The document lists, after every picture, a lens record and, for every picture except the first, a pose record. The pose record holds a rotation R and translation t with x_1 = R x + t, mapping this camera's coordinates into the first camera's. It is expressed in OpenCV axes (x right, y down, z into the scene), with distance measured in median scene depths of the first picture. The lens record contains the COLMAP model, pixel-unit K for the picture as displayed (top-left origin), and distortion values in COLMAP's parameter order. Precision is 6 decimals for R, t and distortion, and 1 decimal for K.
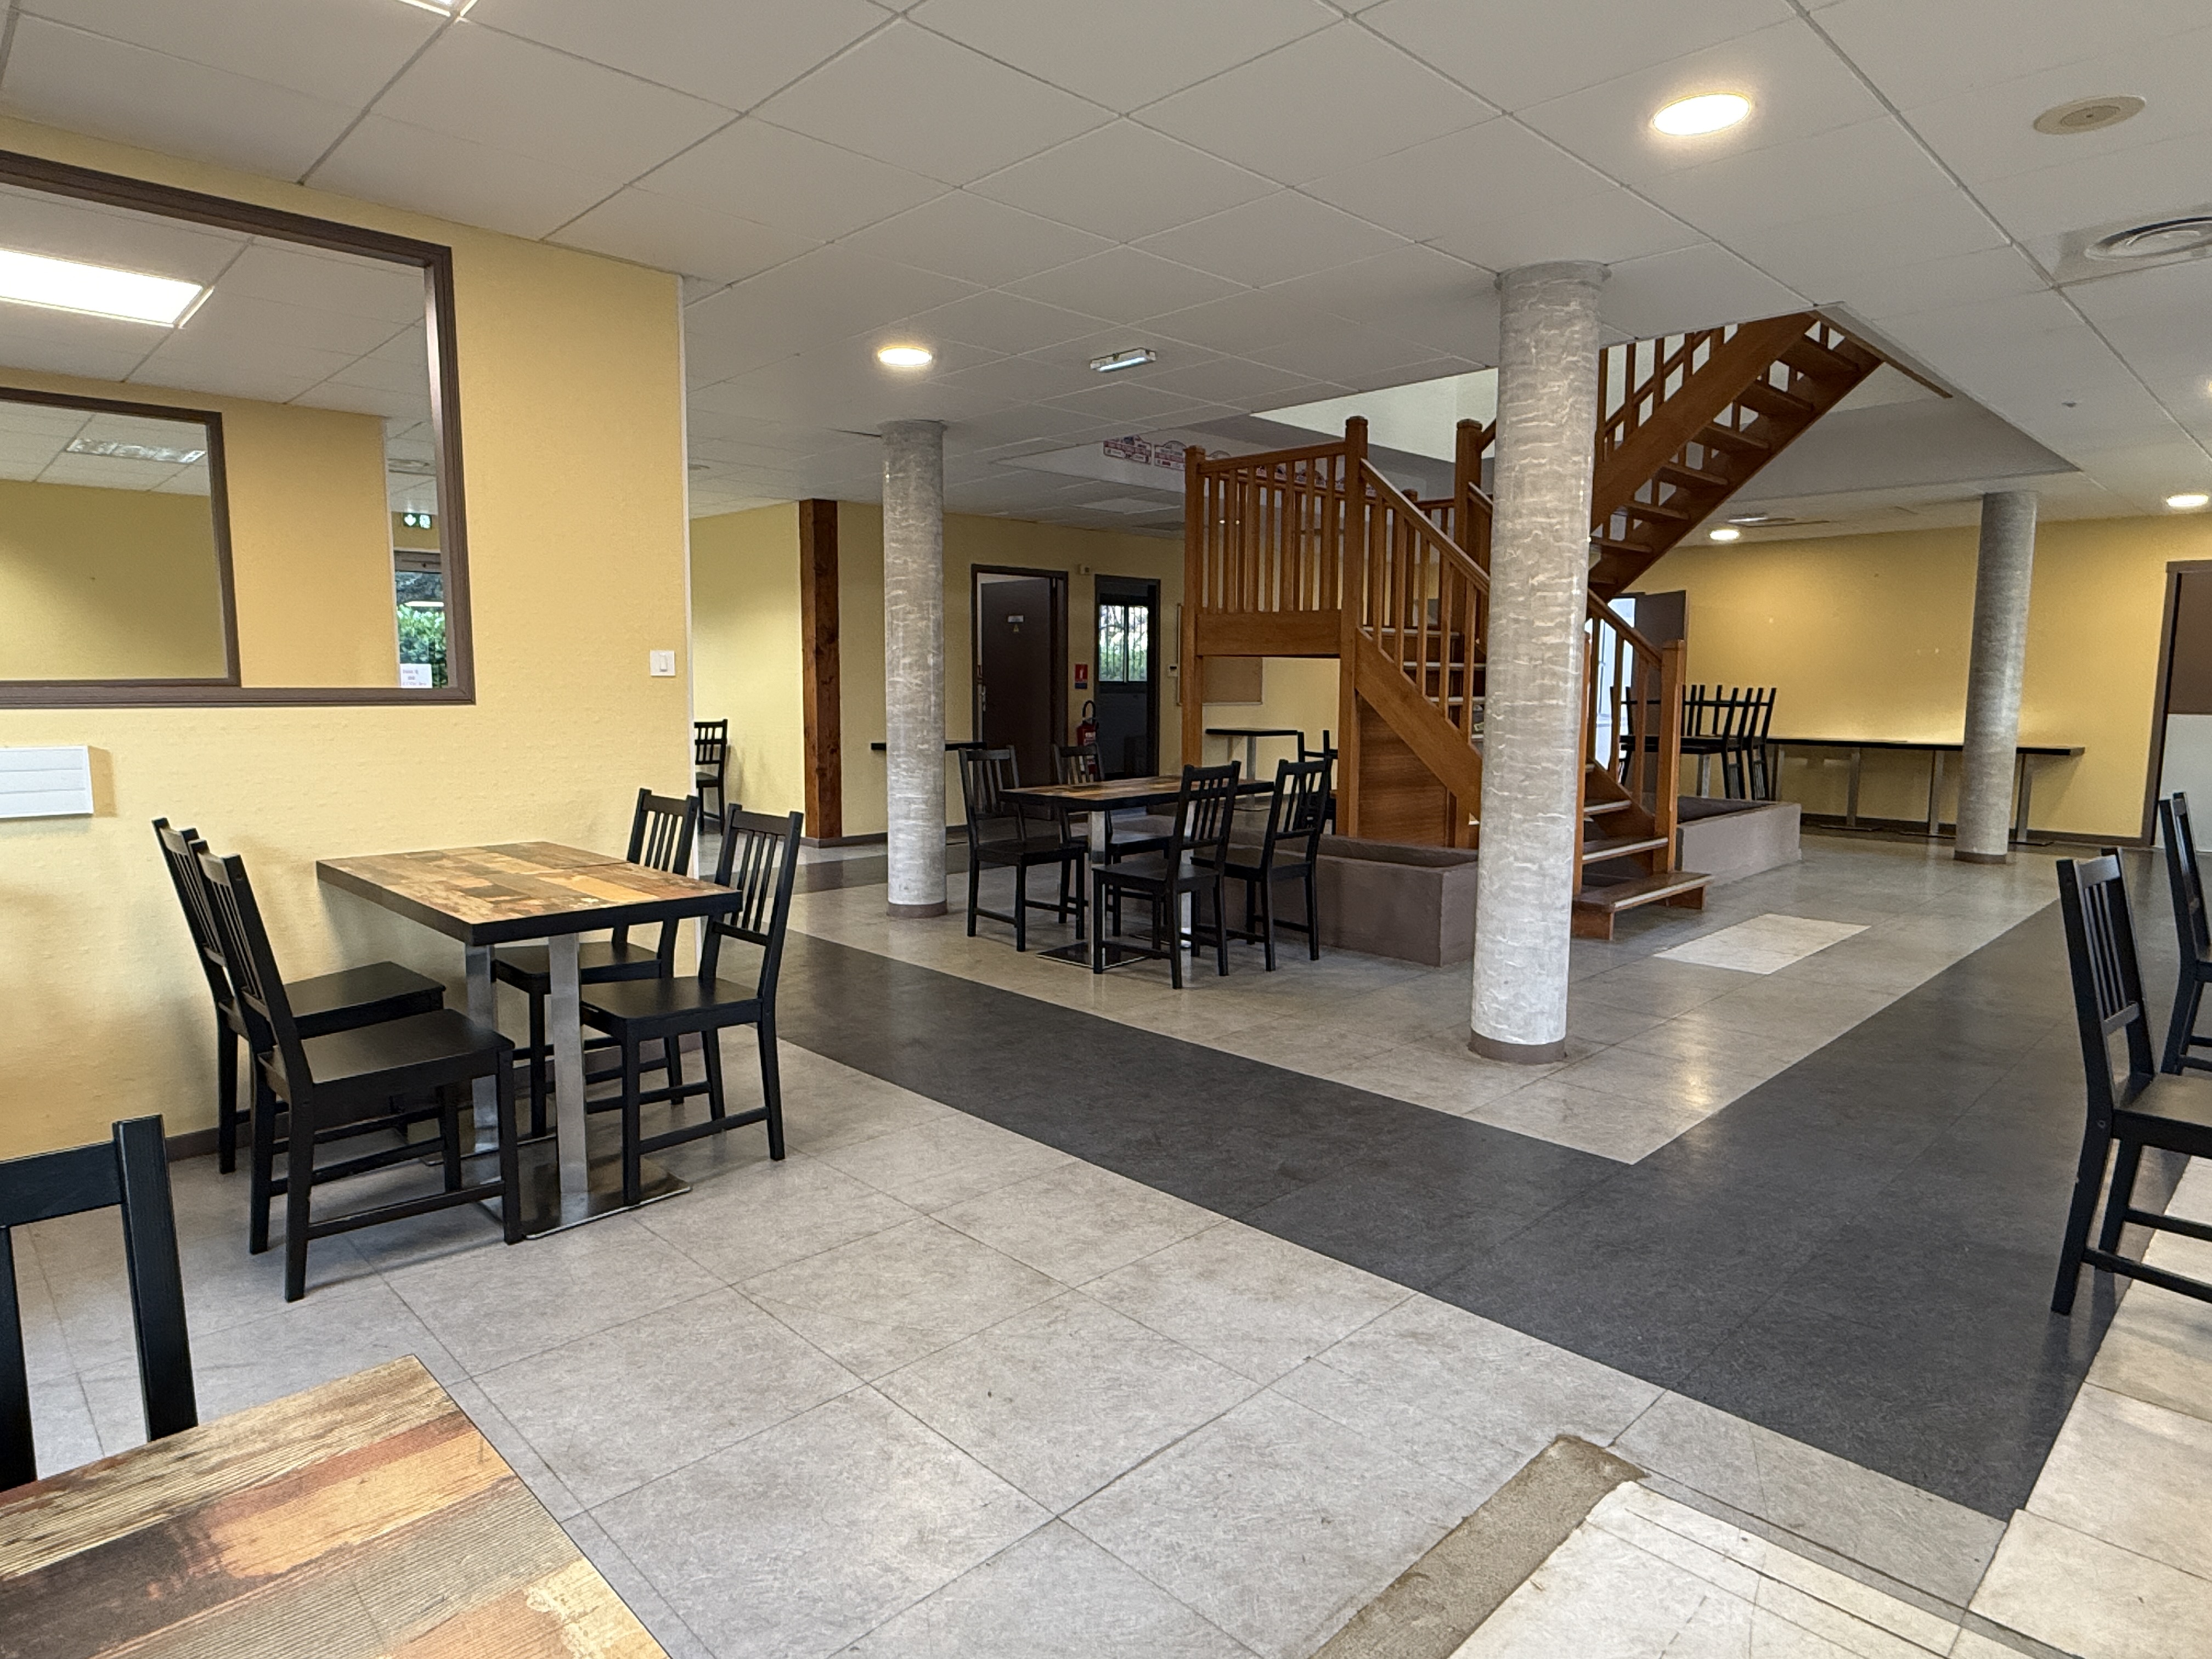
lens RADIAL K [[1273.7, 0, 1106.0], [0, 1273.7, 829.5], [0, 0, 1]] dist [0.001172, 0.000148]
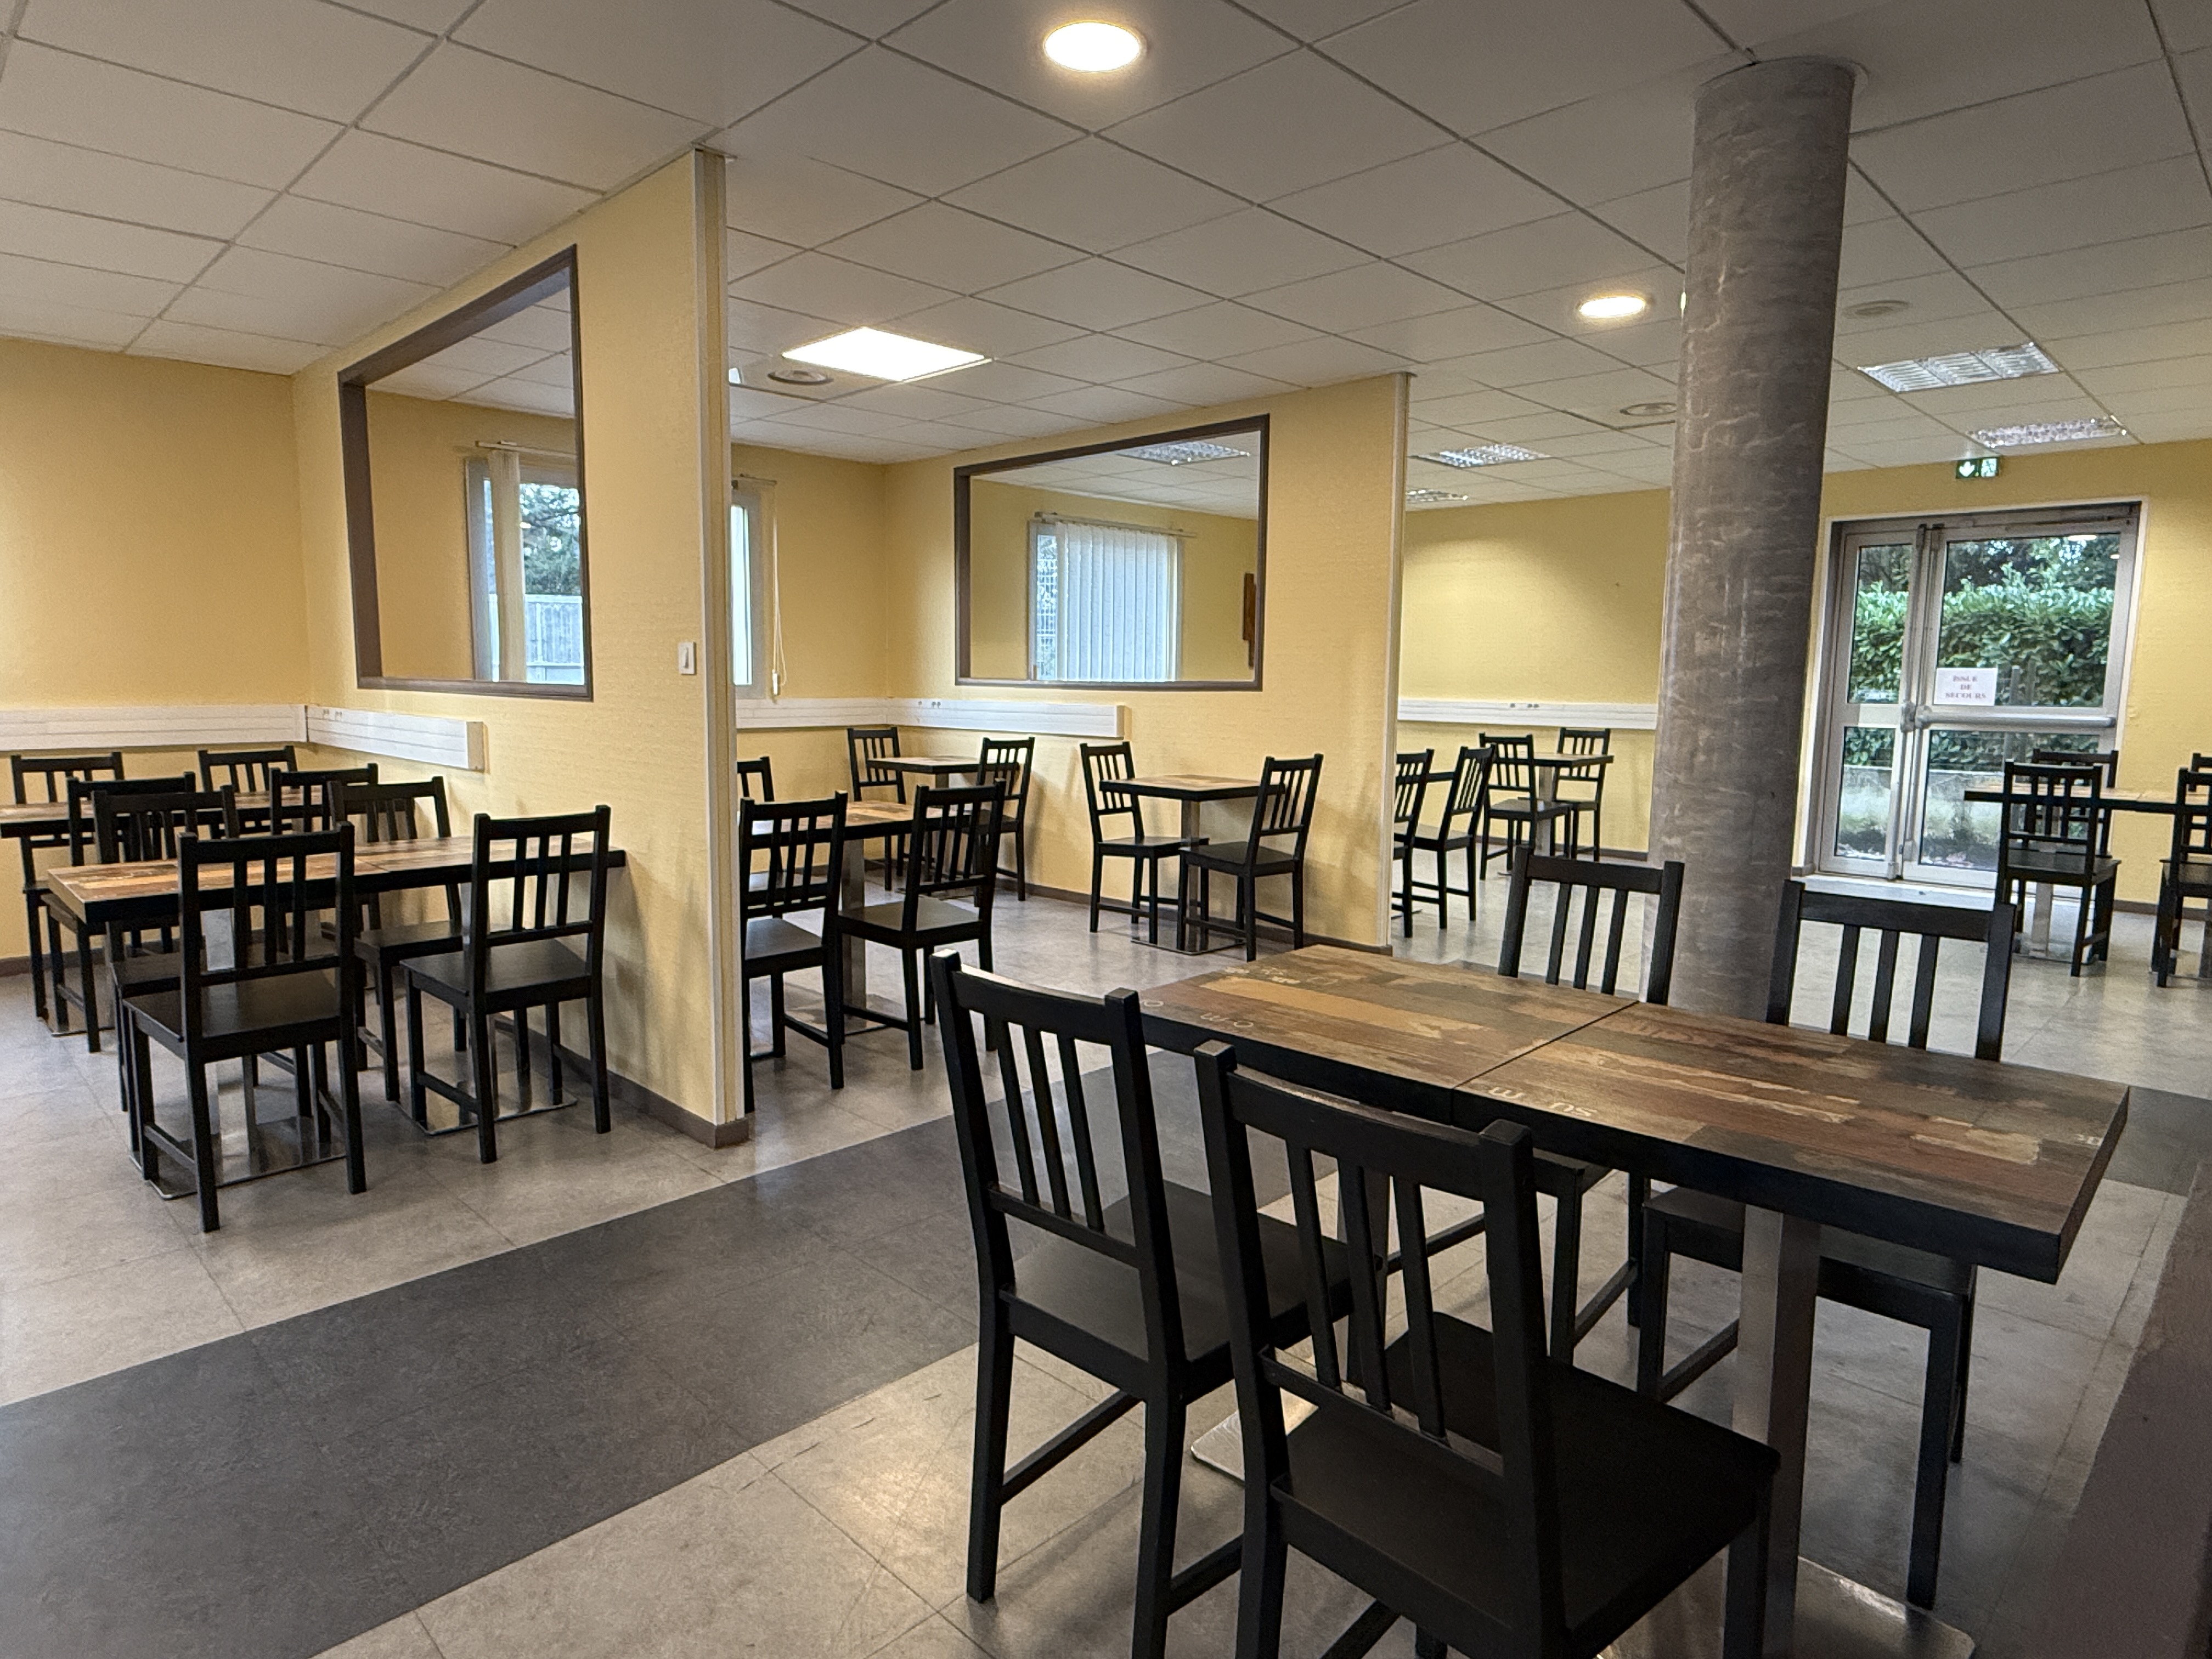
lens RADIAL K [[1273.7, 0, 1106.0], [0, 1273.7, 829.5], [0, 0, 1]] dist [0.001172, 0.000148]
pose [[0.017590, 0.118456, -0.992803, 0.354773], [-0.127111, 0.985165, 0.115293, -0.113853], [0.991732, 0.124169, 0.032386, 0.948265]]
